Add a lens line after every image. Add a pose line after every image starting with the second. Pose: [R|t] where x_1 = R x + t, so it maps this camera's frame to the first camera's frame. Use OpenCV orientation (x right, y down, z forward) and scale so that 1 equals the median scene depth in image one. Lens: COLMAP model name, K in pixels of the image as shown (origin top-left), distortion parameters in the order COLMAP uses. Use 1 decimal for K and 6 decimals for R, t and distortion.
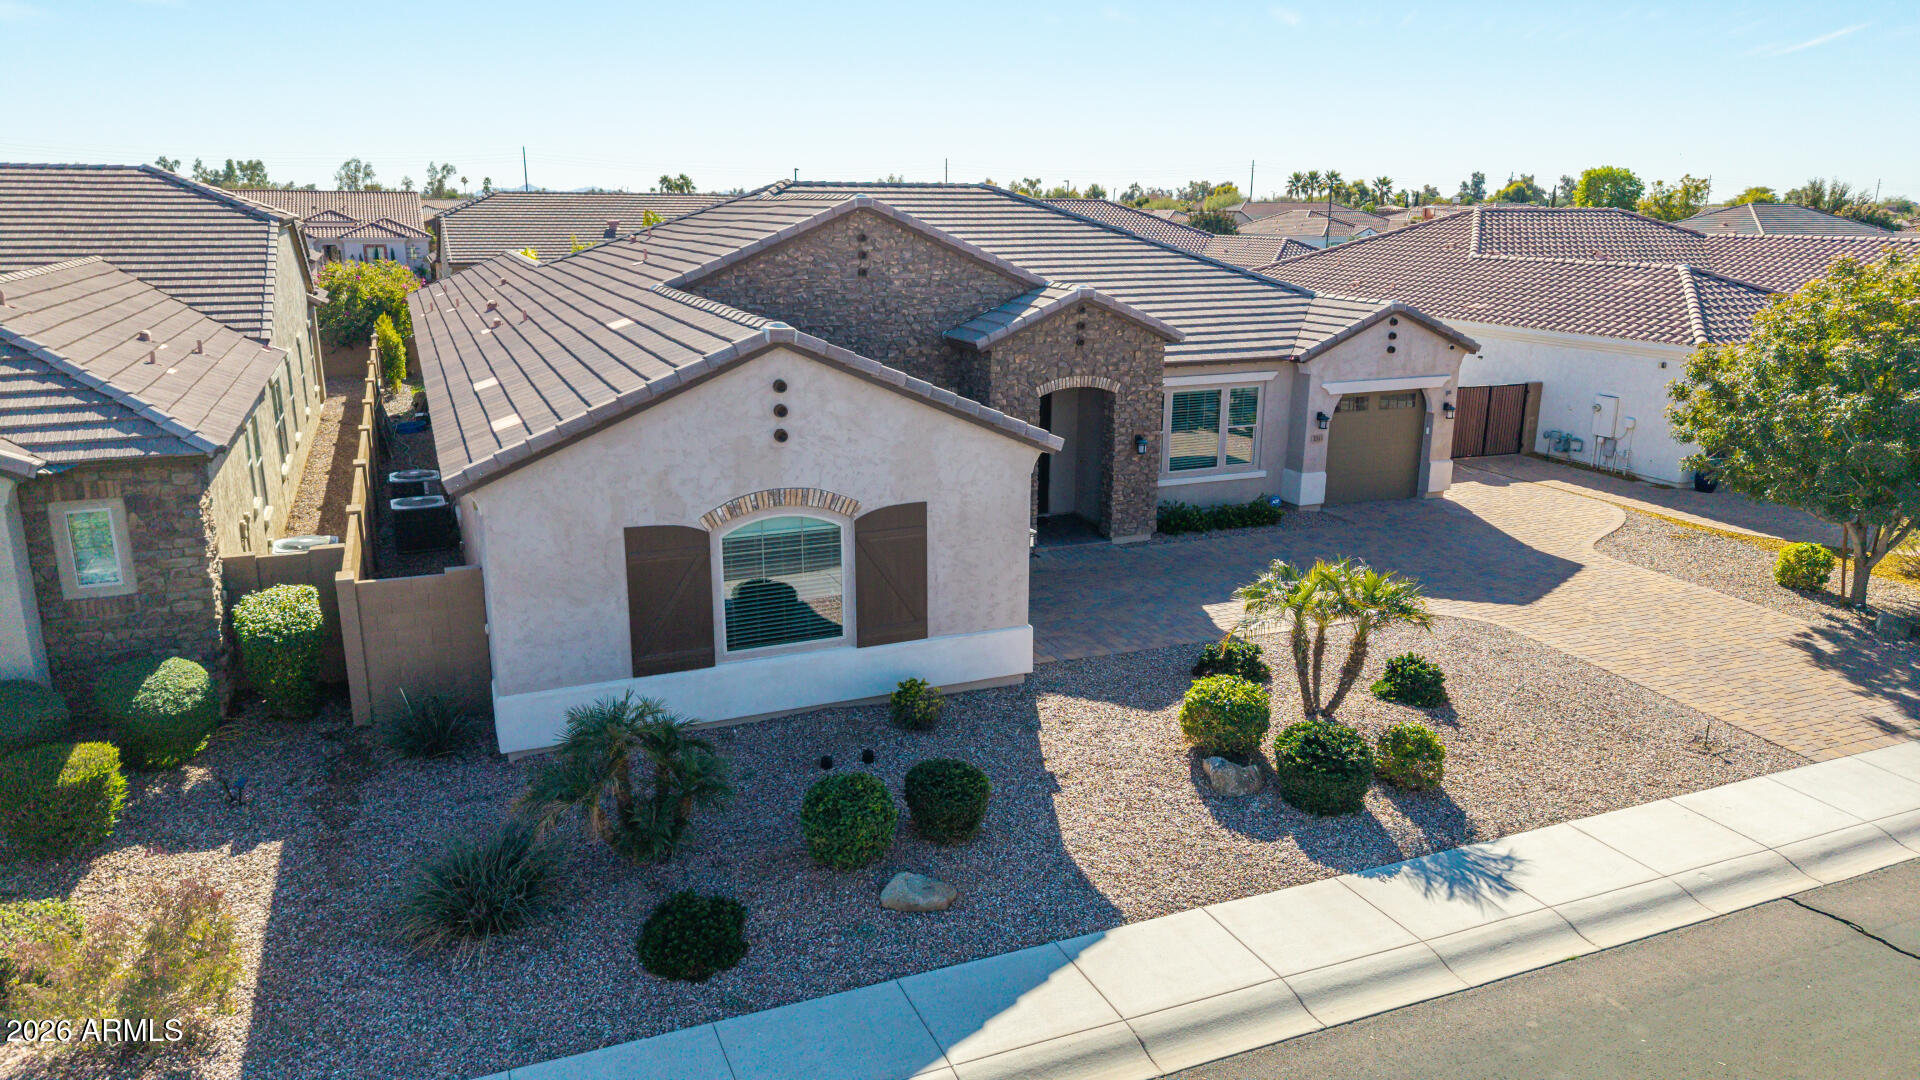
lens RADIAL K [[1281.7, 0, 967.8], [0, 1281.7, 552.2], [0, 0, 1]] dist [0.048898, -0.071809]
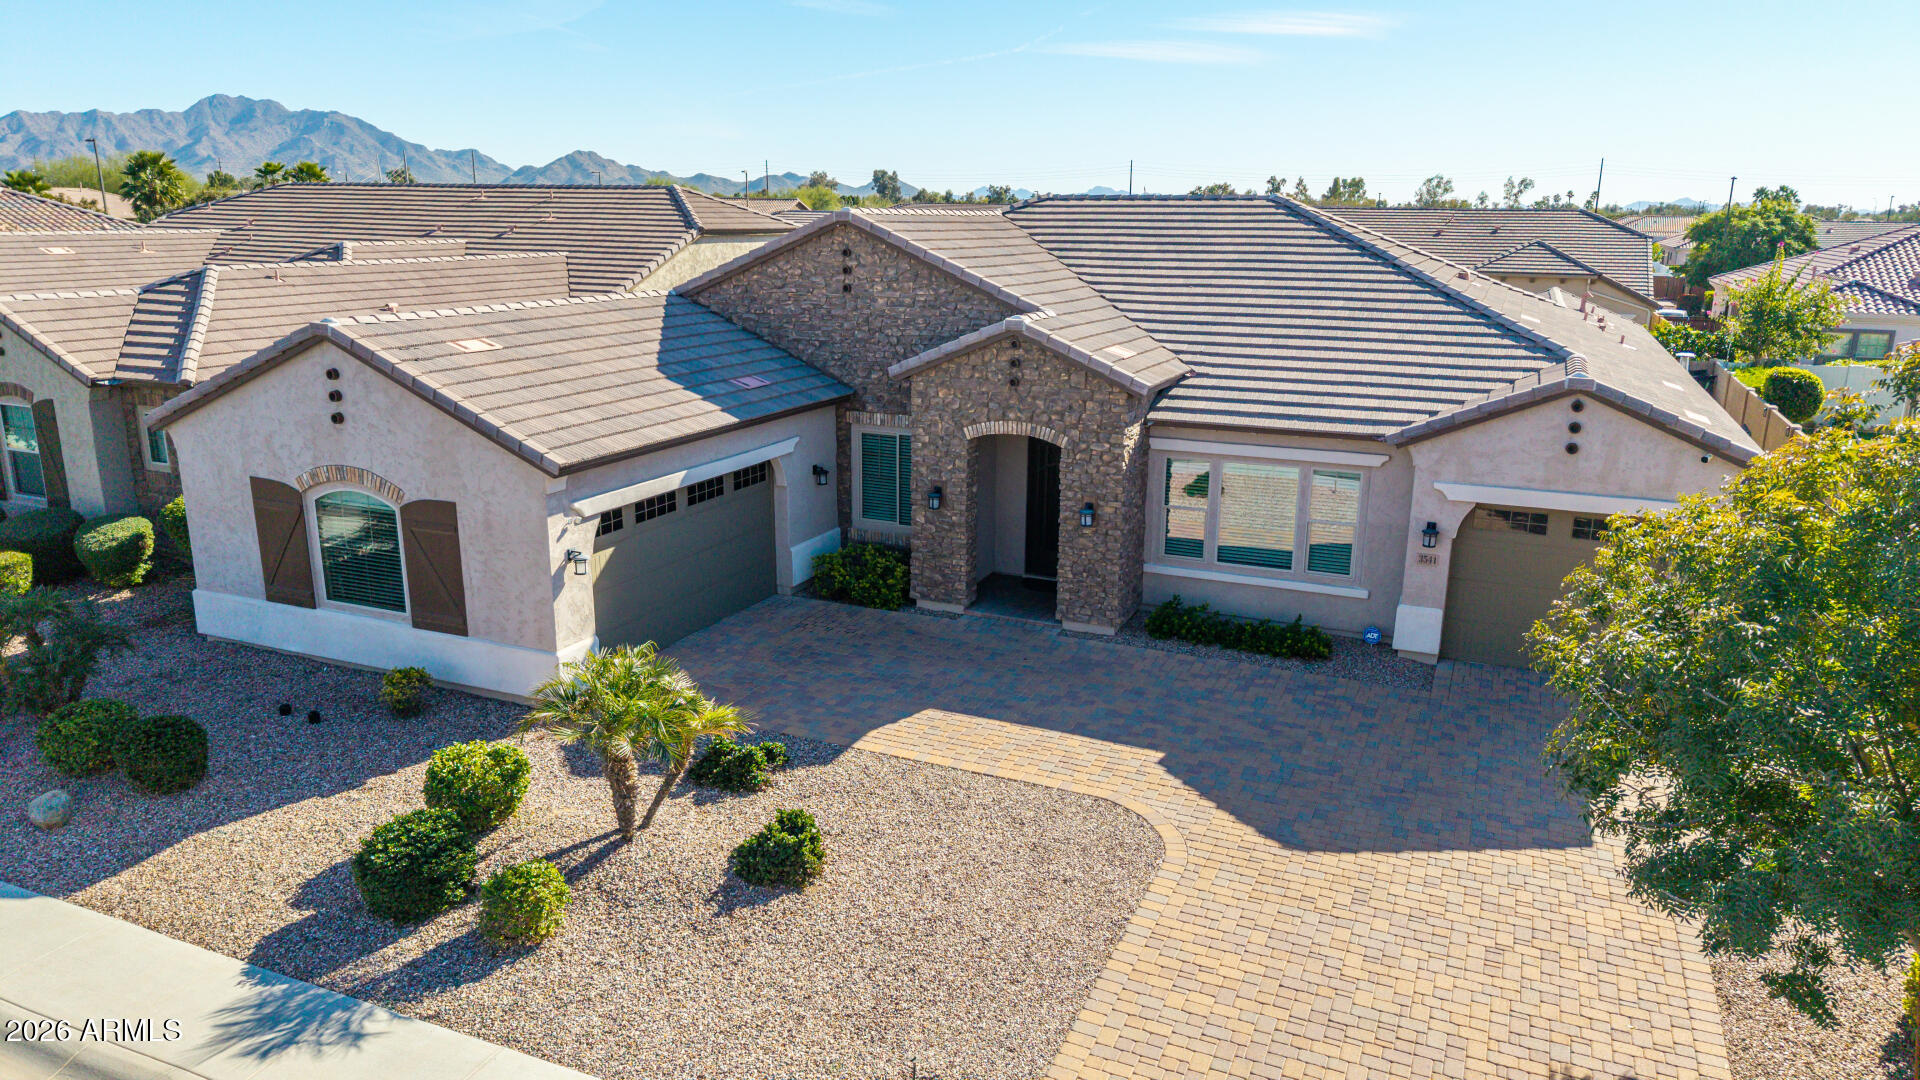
lens RADIAL K [[1281.7, 0, 967.8], [0, 1281.7, 552.2], [0, 0, 1]] dist [0.048898, -0.071809]
pose [[0.686894, 0.189636, -0.701580, 0.924231], [-0.197066, 0.977790, 0.071353, -0.146127], [0.699530, 0.089246, 0.709009, 0.523630]]
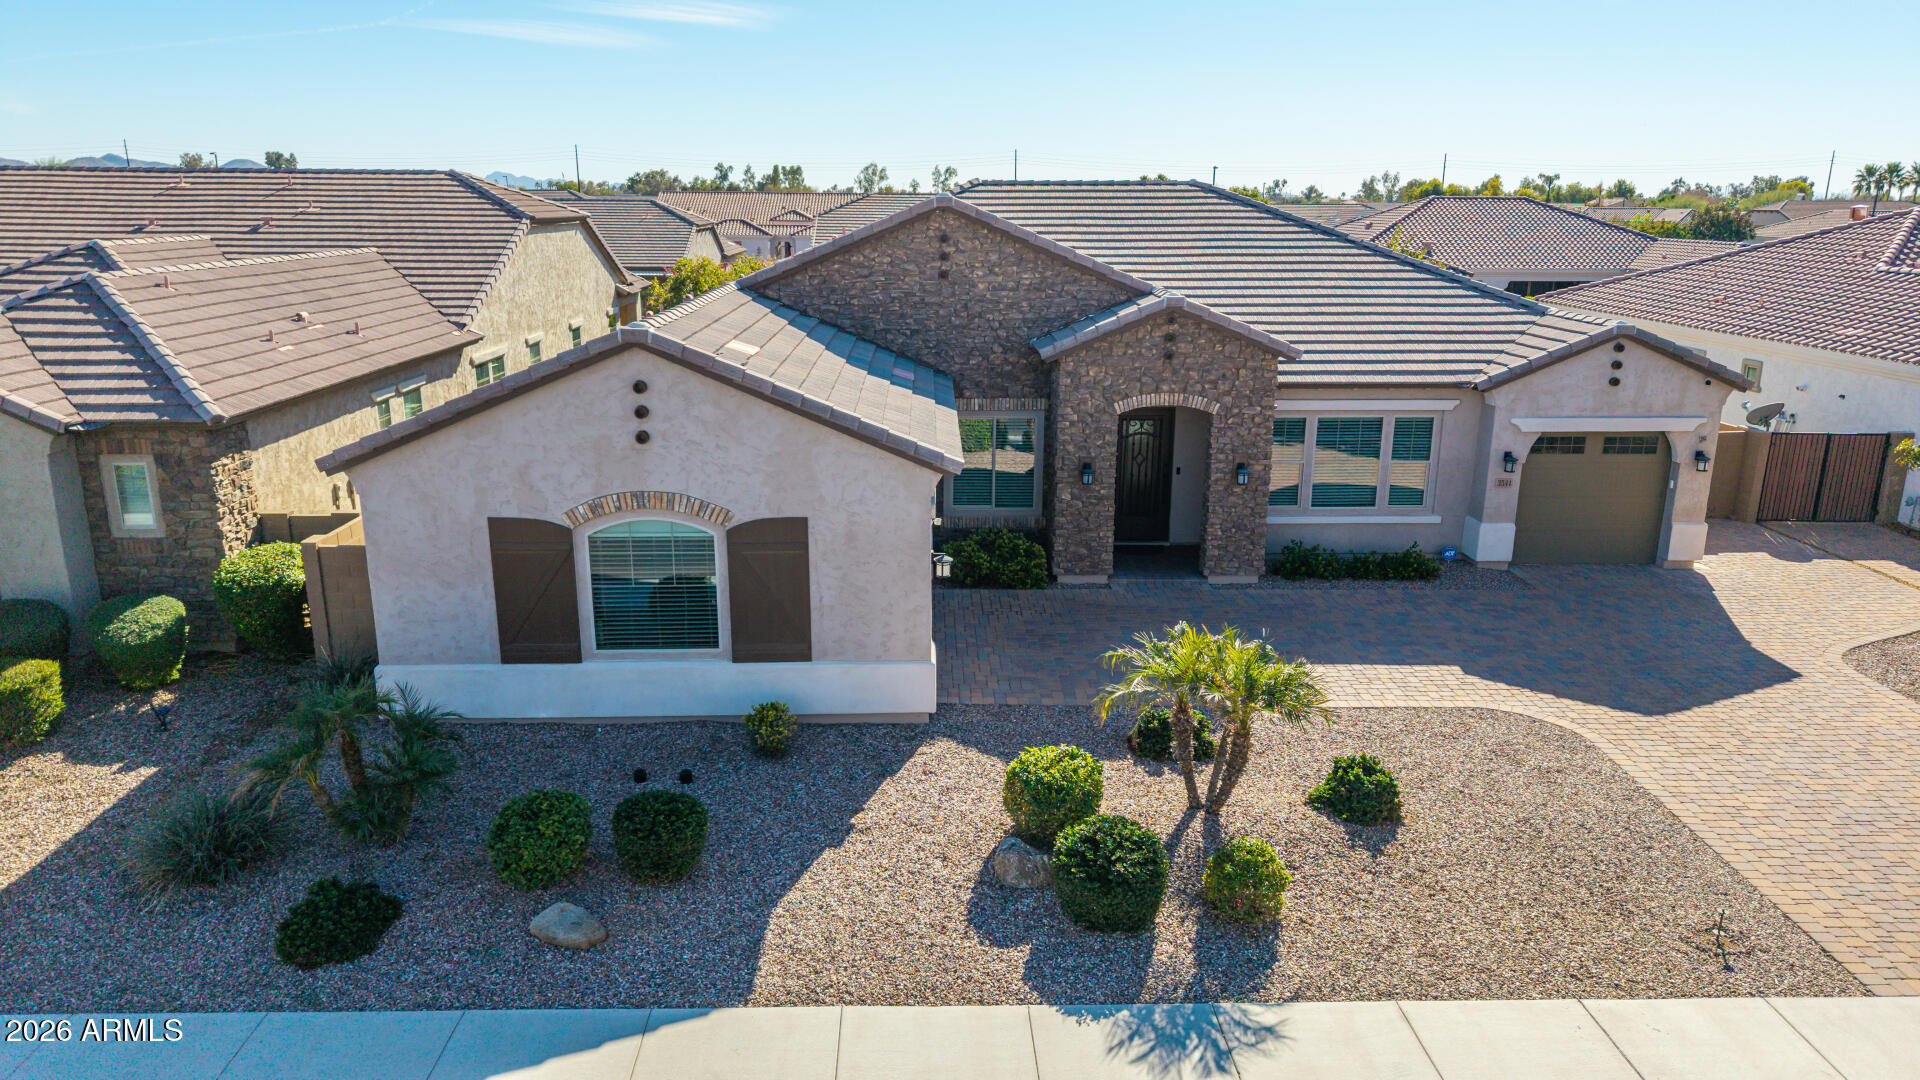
lens RADIAL K [[1292.7, 0, 966.5], [0, 1292.7, 537.9], [0, 0, 1]] dist [0.019597, -0.019937]
pose [[0.929864, 0.091812, -0.356263, 0.393081], [-0.095766, 0.995382, 0.006565, -0.039390], [0.355221, 0.028014, 0.934363, 0.143503]]
